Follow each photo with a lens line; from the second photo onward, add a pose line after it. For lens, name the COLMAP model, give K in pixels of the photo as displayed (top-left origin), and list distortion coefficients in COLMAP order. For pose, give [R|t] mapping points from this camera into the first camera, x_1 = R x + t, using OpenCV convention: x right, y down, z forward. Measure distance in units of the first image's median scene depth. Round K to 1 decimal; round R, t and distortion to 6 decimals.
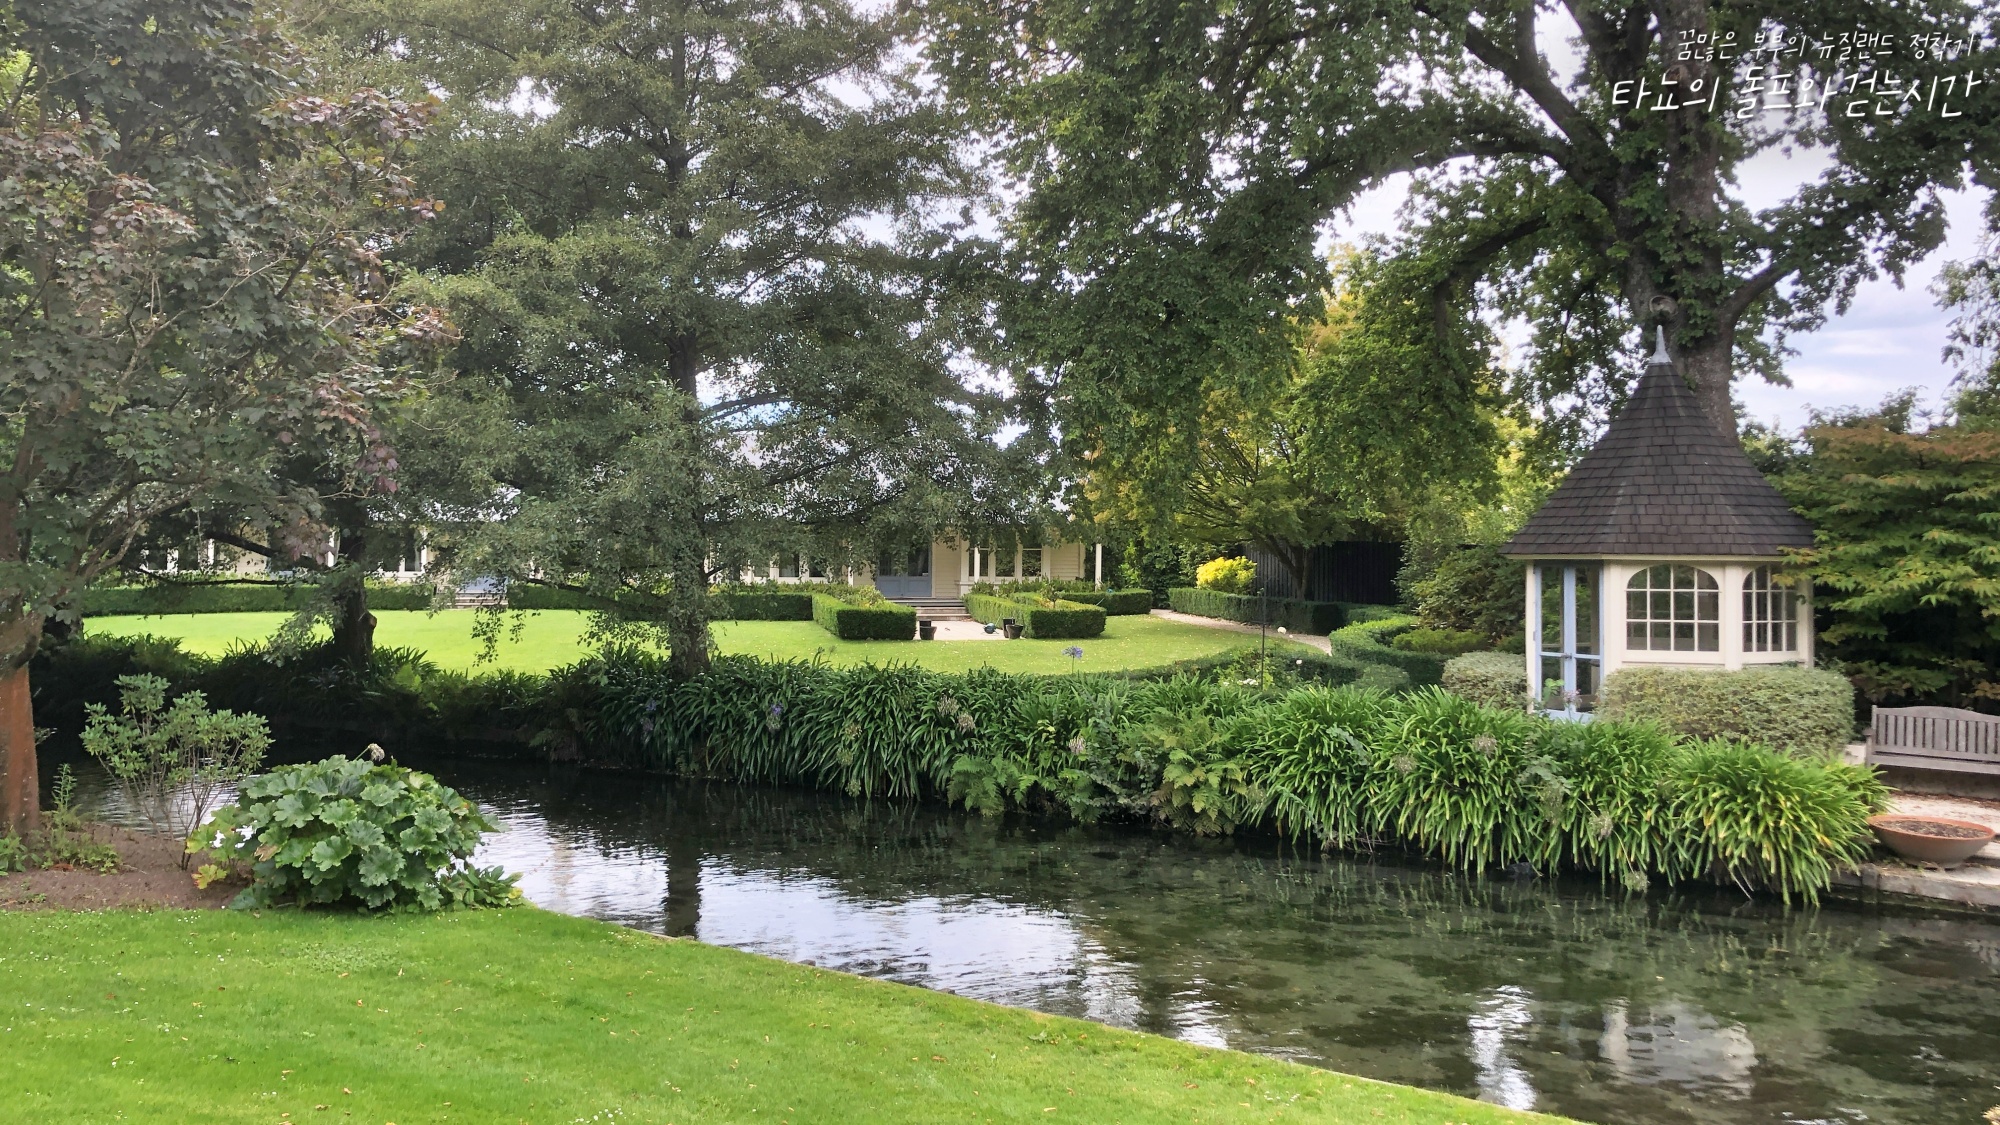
lens RADIAL K [[1617.7, 0, 1000.0], [0, 1617.7, 562.5], [0, 0, 1]] dist [-0.008649, -0.004859]
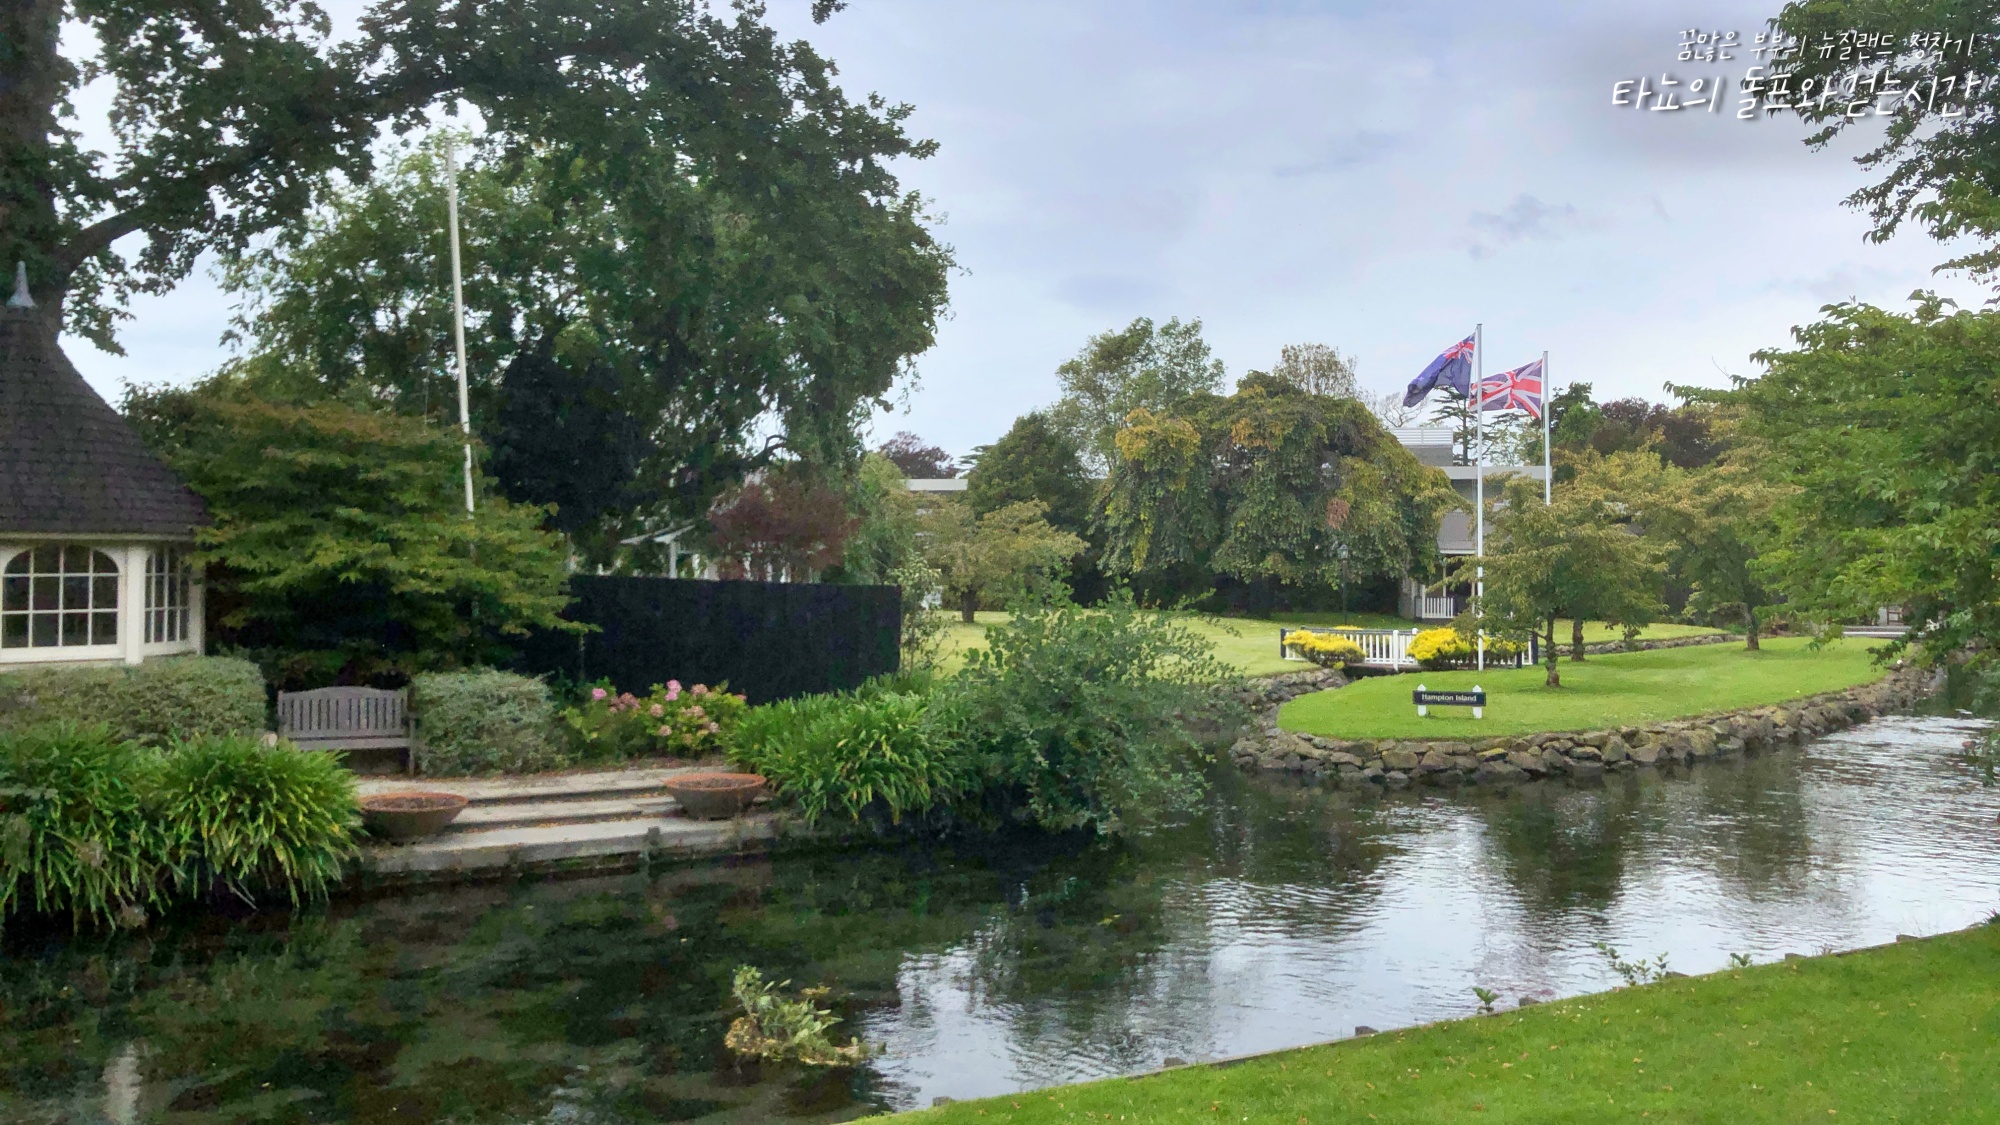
lens RADIAL K [[1617.7, 0, 1000.0], [0, 1617.7, 562.5], [0, 0, 1]] dist [-0.008649, -0.004859]
pose [[0.441669, -0.007879, 0.897143, -0.131736], [0.011735, 0.999927, 0.003004, 0.014484], [-0.897101, 0.009201, 0.441729, 0.192403]]
